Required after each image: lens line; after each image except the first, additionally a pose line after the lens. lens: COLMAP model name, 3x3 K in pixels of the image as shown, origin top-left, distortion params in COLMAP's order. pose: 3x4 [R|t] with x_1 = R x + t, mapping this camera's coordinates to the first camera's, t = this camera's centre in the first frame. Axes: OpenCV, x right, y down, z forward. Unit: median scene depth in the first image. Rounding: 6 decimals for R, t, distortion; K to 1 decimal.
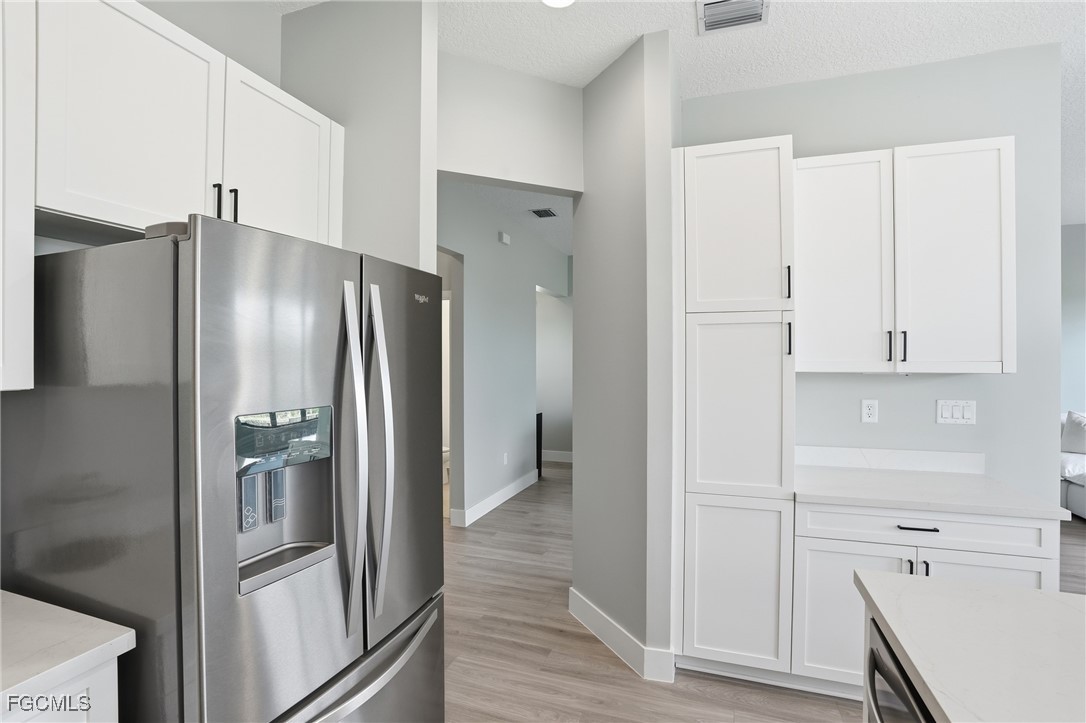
lens RADIAL K [[502.8, 0, 543.7], [0, 502.8, 358.6], [0, 0, 1]] dist [-0.075201, 0.028060]
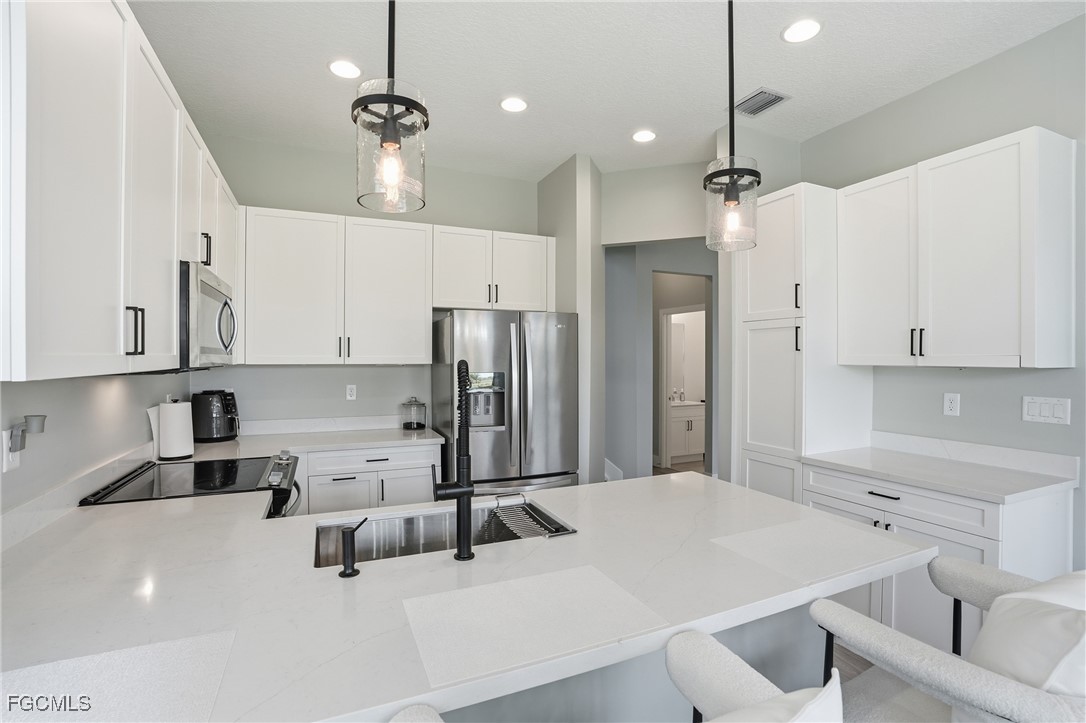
lens RADIAL K [[502.8, 0, 543.7], [0, 502.8, 358.6], [0, 0, 1]] dist [-0.075201, 0.028060]
pose [[0.688486, 0.000549, -0.725249, 0.982181], [-0.001545, 0.999999, -0.000710, 0.014836], [0.725248, 0.001610, 0.688486, -0.401885]]
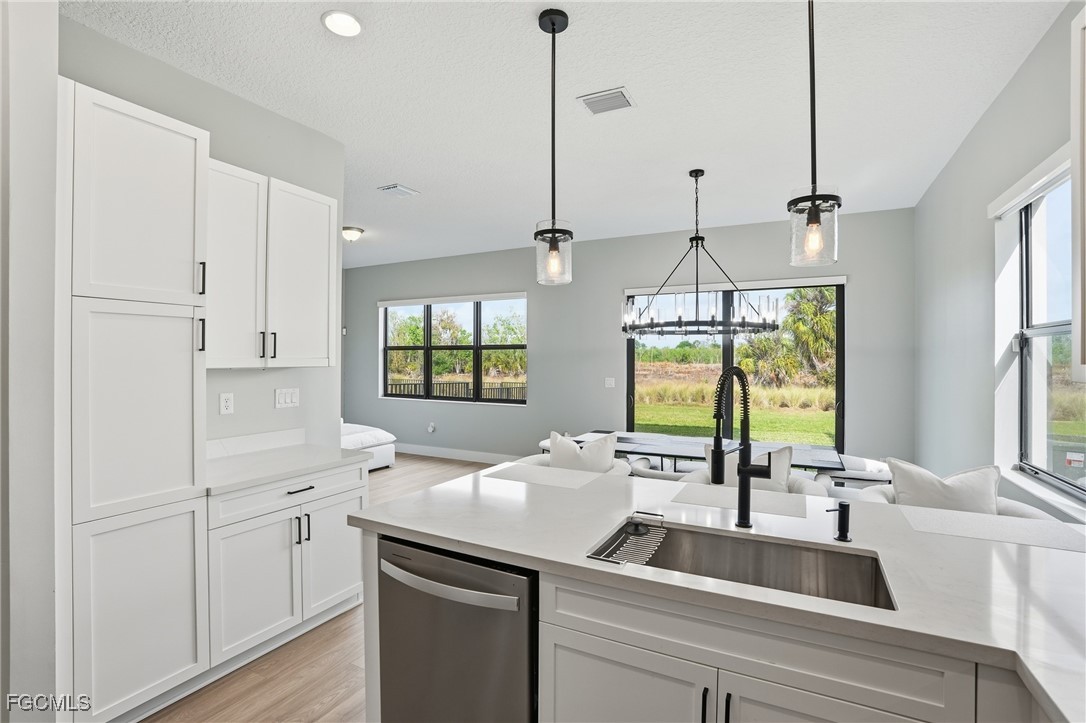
lens RADIAL K [[502.8, 0, 543.7], [0, 502.8, 358.6], [0, 0, 1]] dist [-0.075201, 0.028060]
pose [[0.143767, -0.000925, 0.989611, -0.375549], [-0.002420, 0.999996, 0.001286, 0.004622], [-0.989609, -0.002580, 0.143764, 0.172604]]
